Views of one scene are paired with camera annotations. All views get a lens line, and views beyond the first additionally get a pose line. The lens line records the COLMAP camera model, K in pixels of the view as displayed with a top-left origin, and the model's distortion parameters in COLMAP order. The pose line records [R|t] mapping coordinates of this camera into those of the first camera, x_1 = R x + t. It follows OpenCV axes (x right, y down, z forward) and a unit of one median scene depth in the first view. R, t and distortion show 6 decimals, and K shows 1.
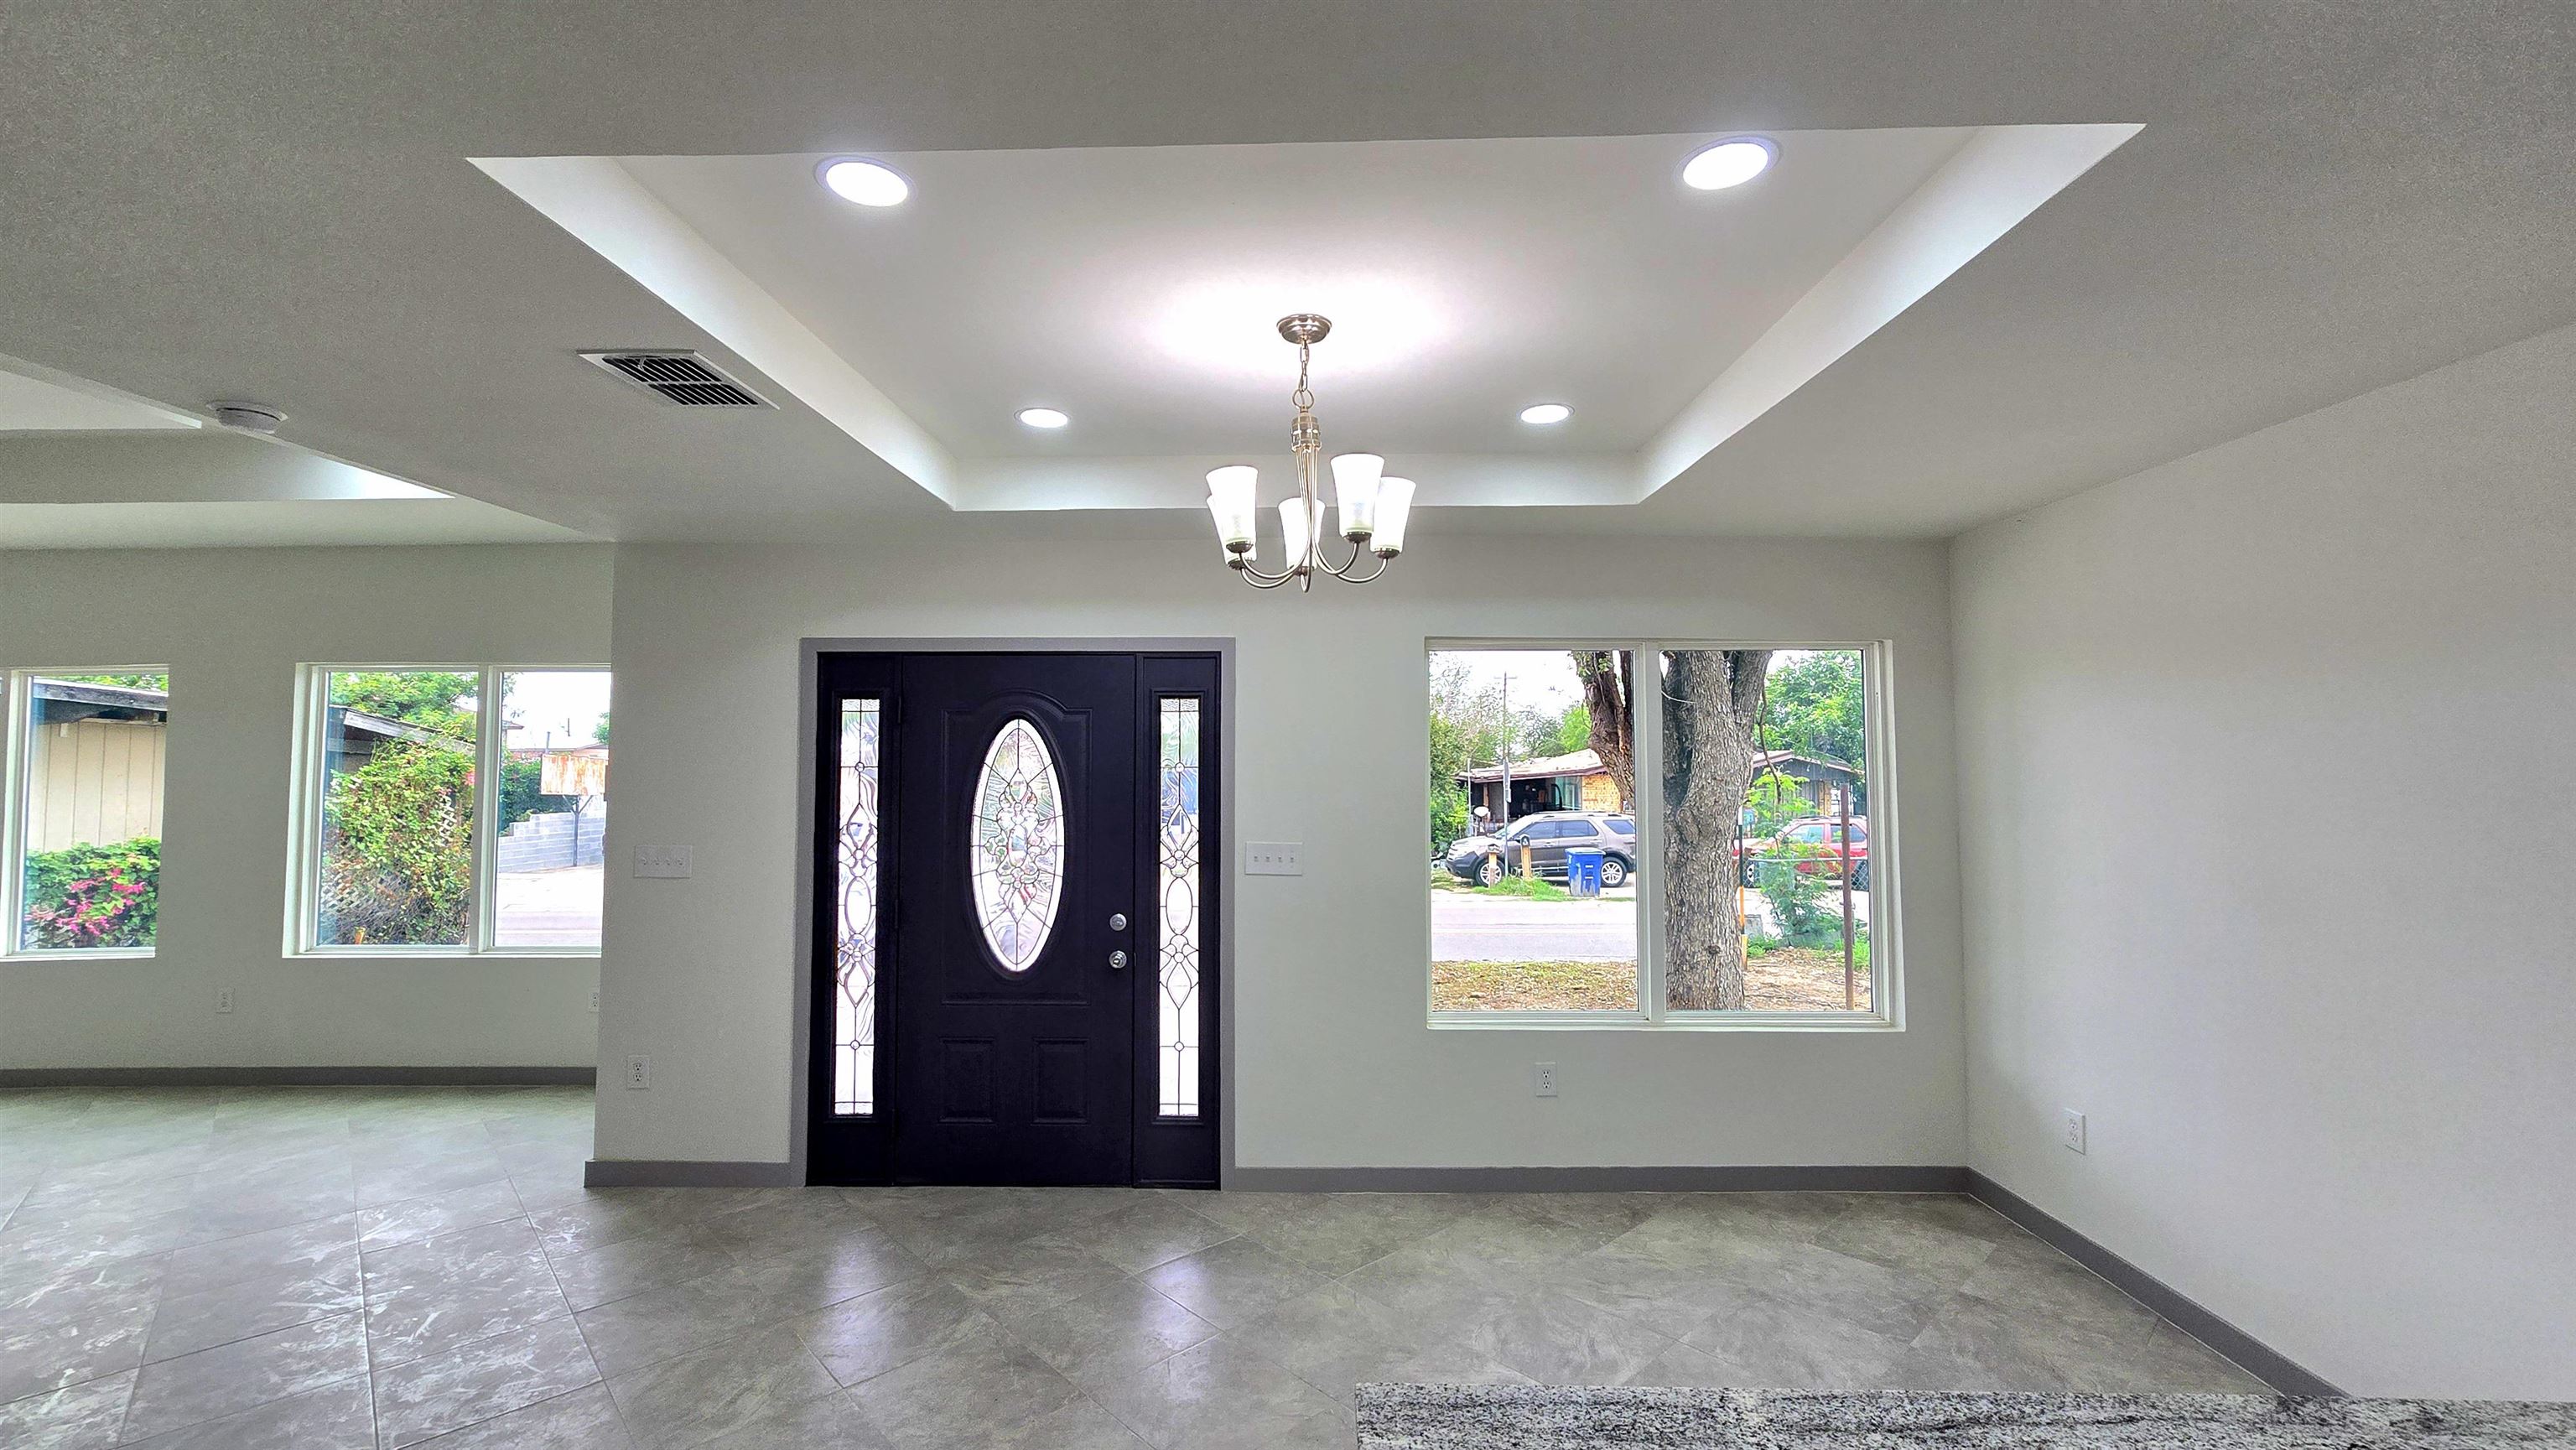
lens RADIAL K [[1049.8, 0, 1279.3], [0, 1049.8, 719.1], [0, 0, 1]] dist [-0.003573, 0.000478]
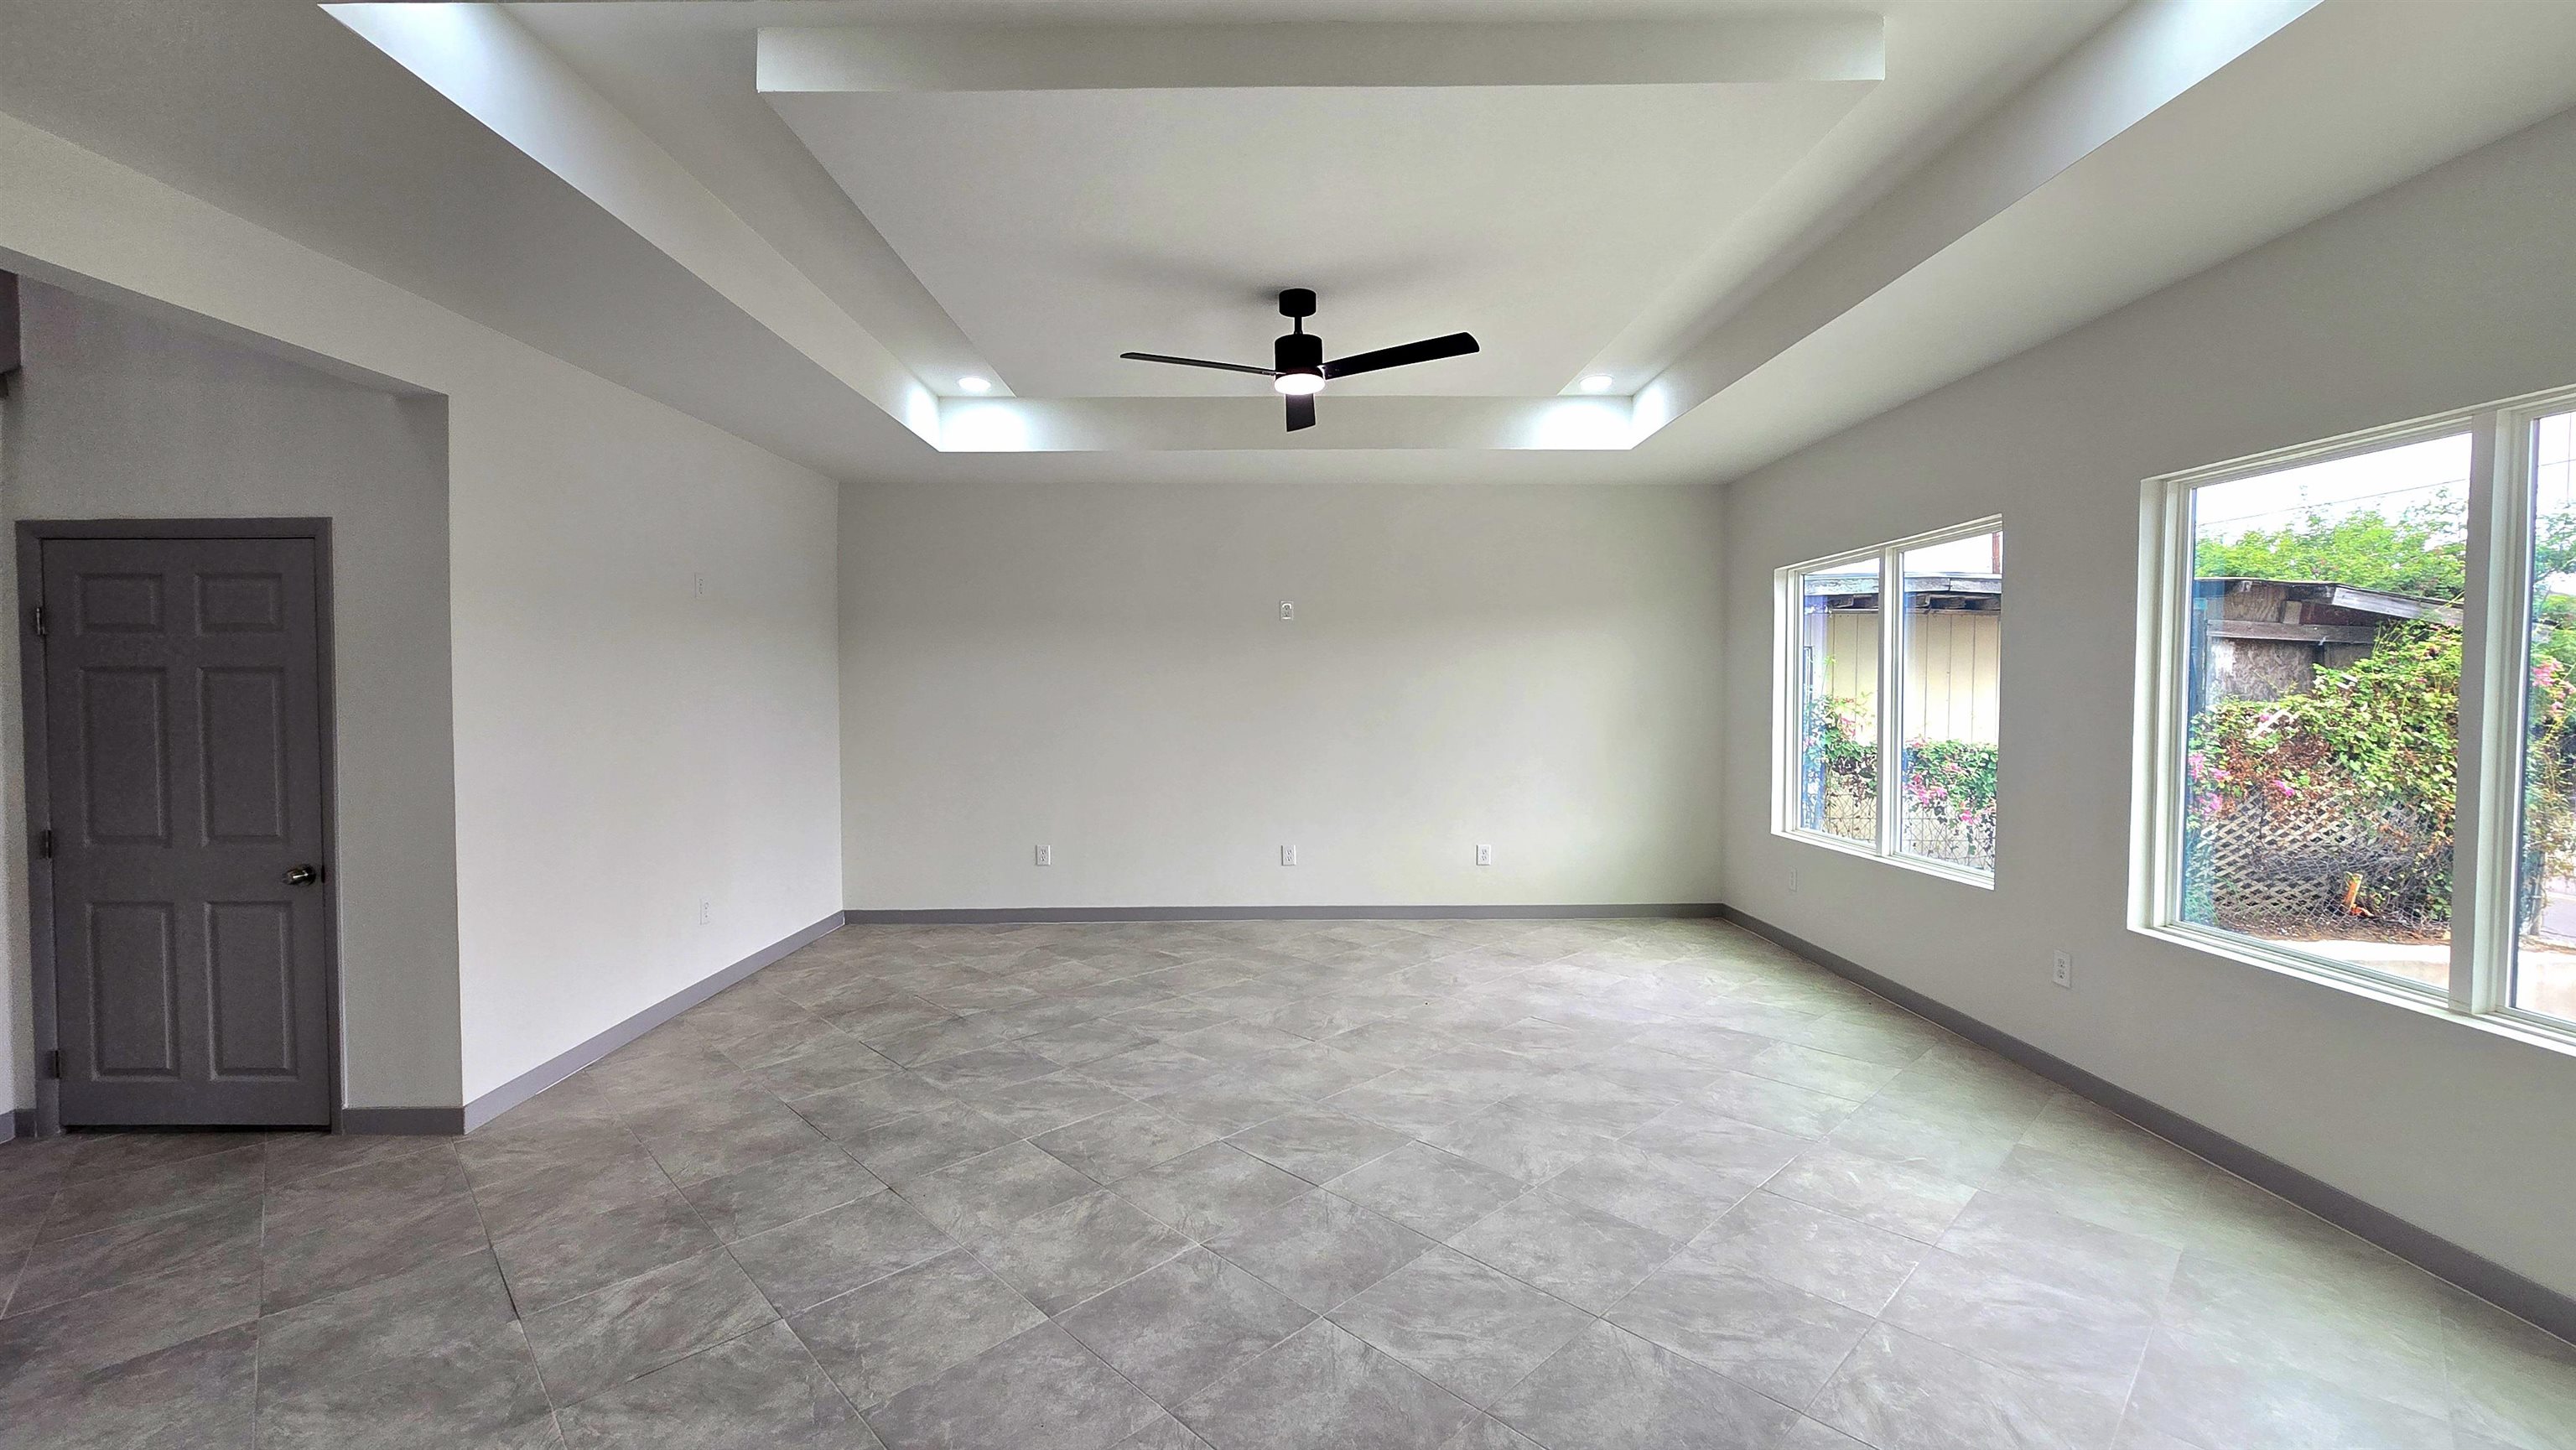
lens RADIAL K [[1049.8, 0, 1279.3], [0, 1049.8, 719.1], [0, 0, 1]] dist [-0.003573, 0.000478]
pose [[0.019717, 0.038809, -0.999052, -0.389608], [0.049378, 0.997989, 0.039742, 0.054237], [0.998586, -0.050115, 0.017761, 0.587332]]
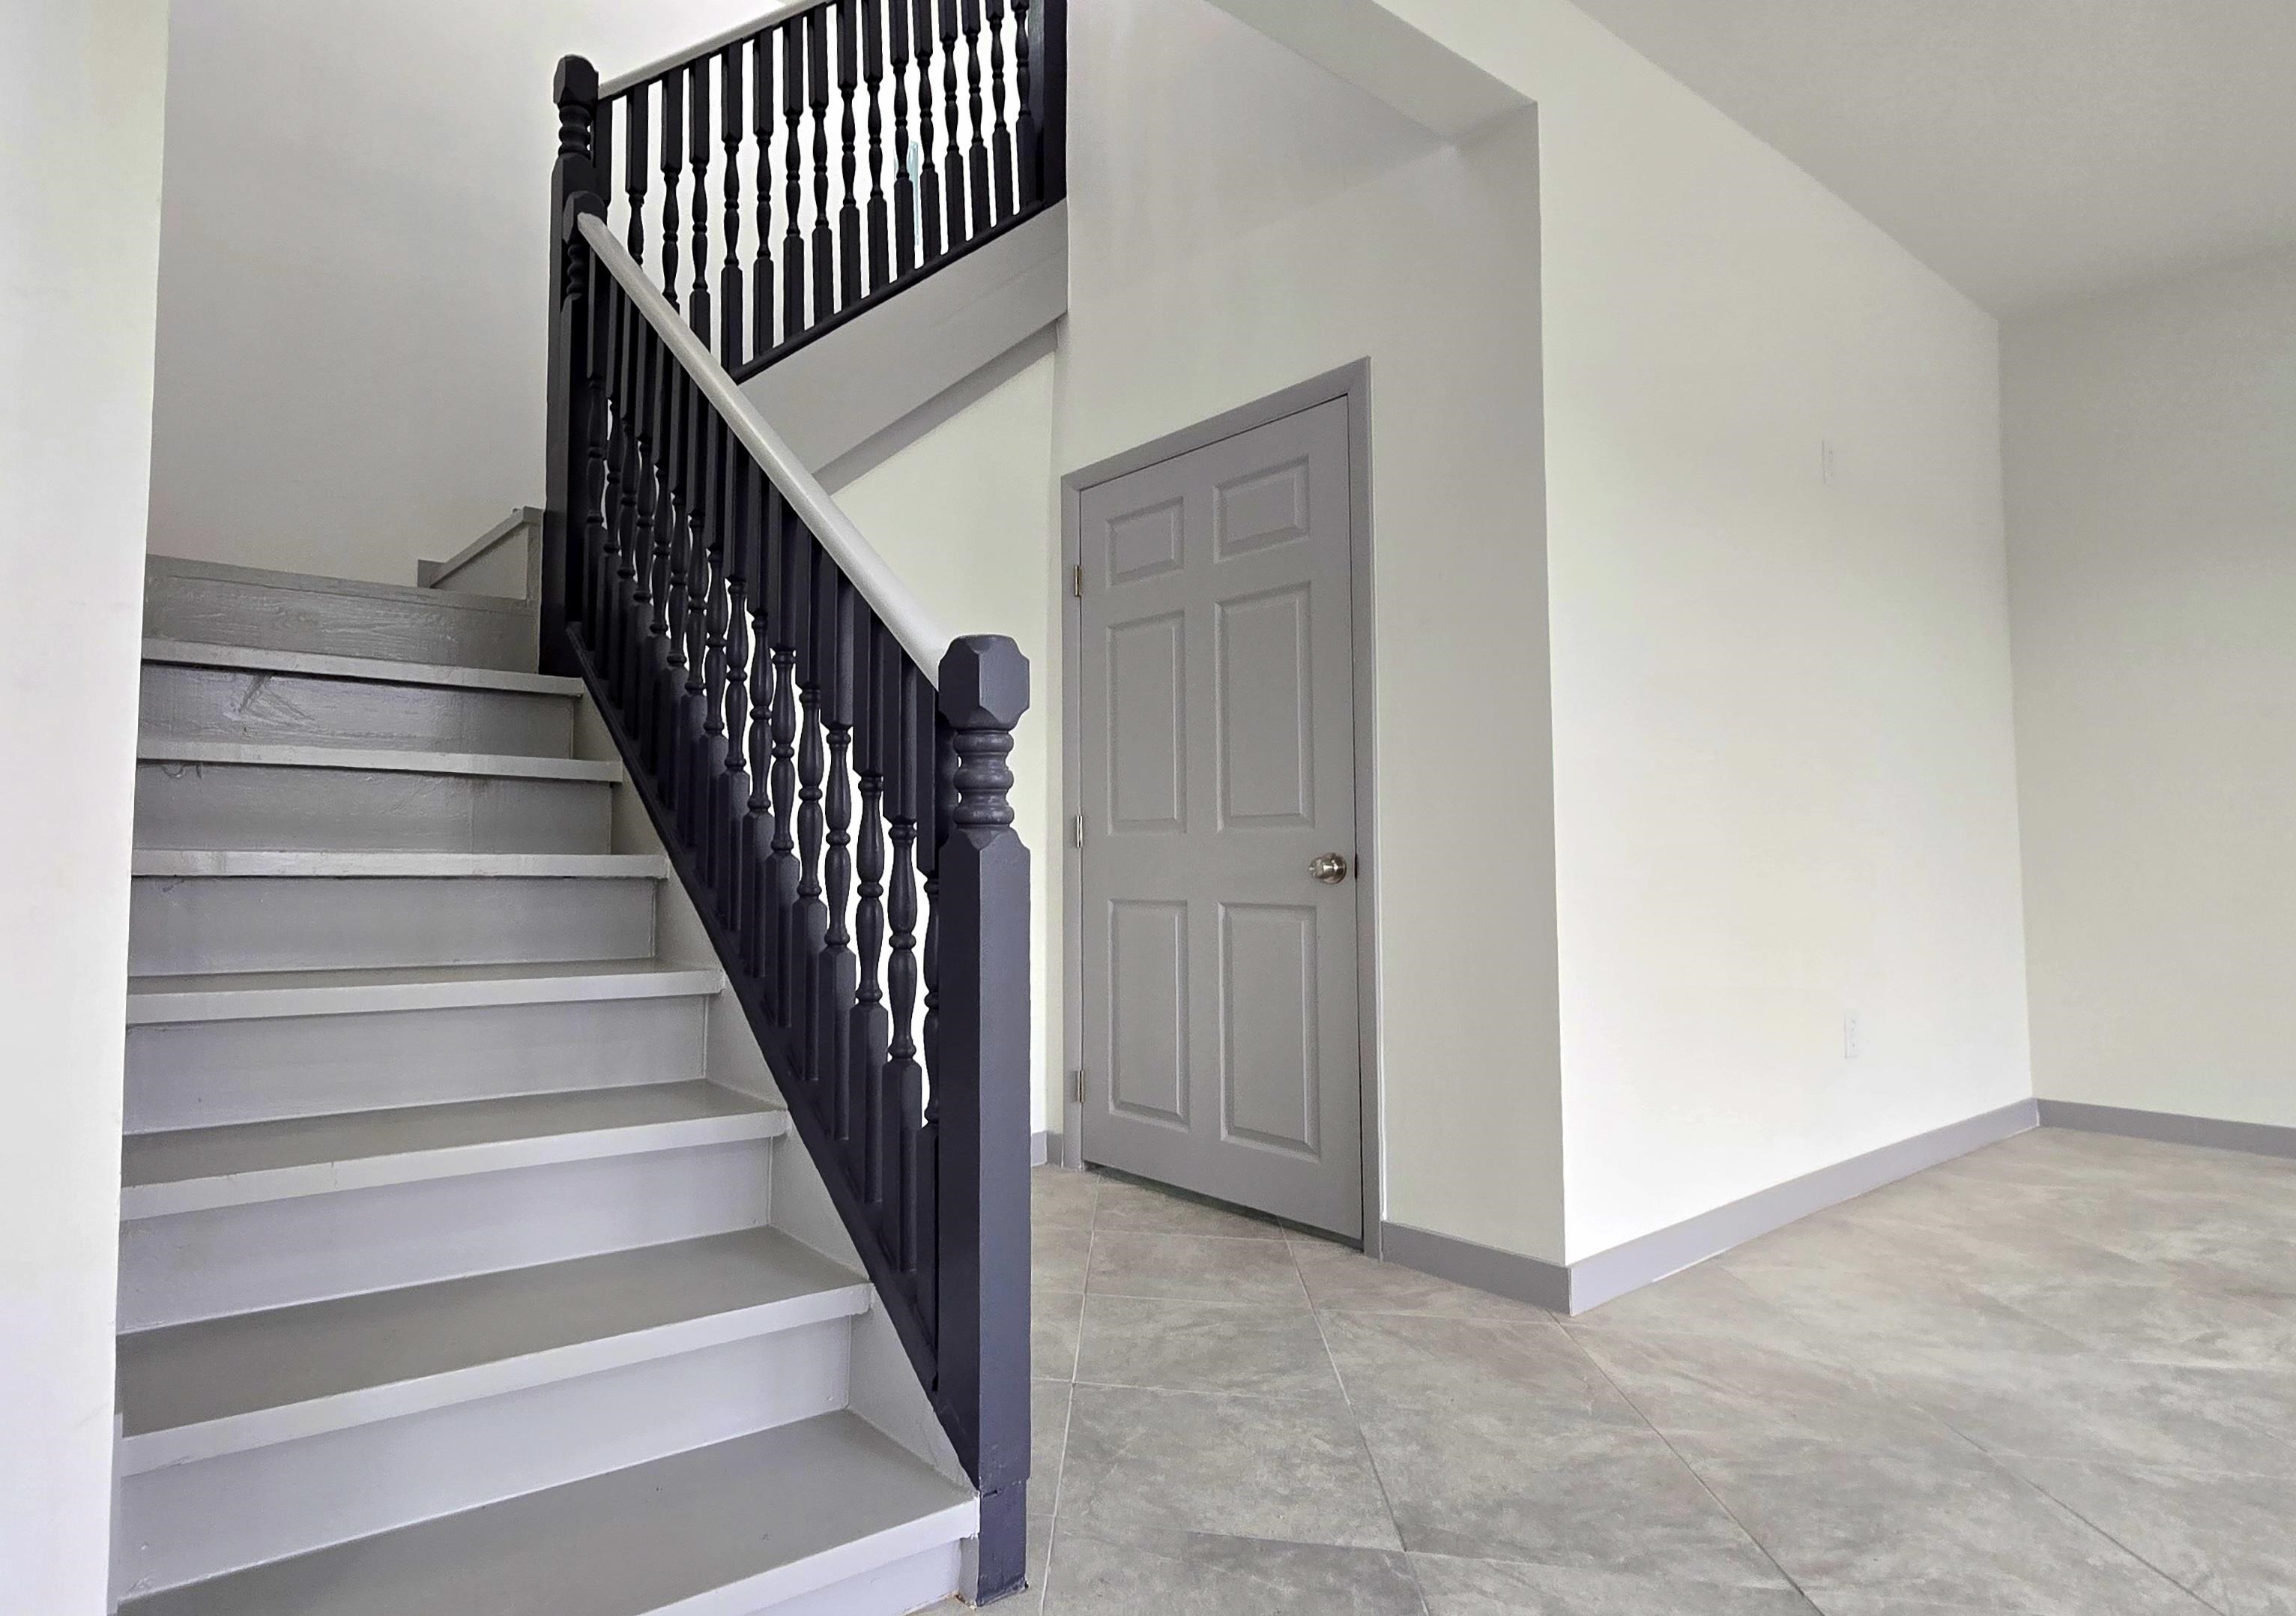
lens RADIAL K [[1222.2, 0, 859.7], [0, 1222.2, 797.1], [0, 0, 1]] dist [-0.008626, 0.002485]
pose [[-0.823549, -0.024742, -0.566706, -0.630190], [0.030831, 0.995619, -0.088272, 0.188658], [0.566407, -0.090168, -0.819178, 0.226961]]
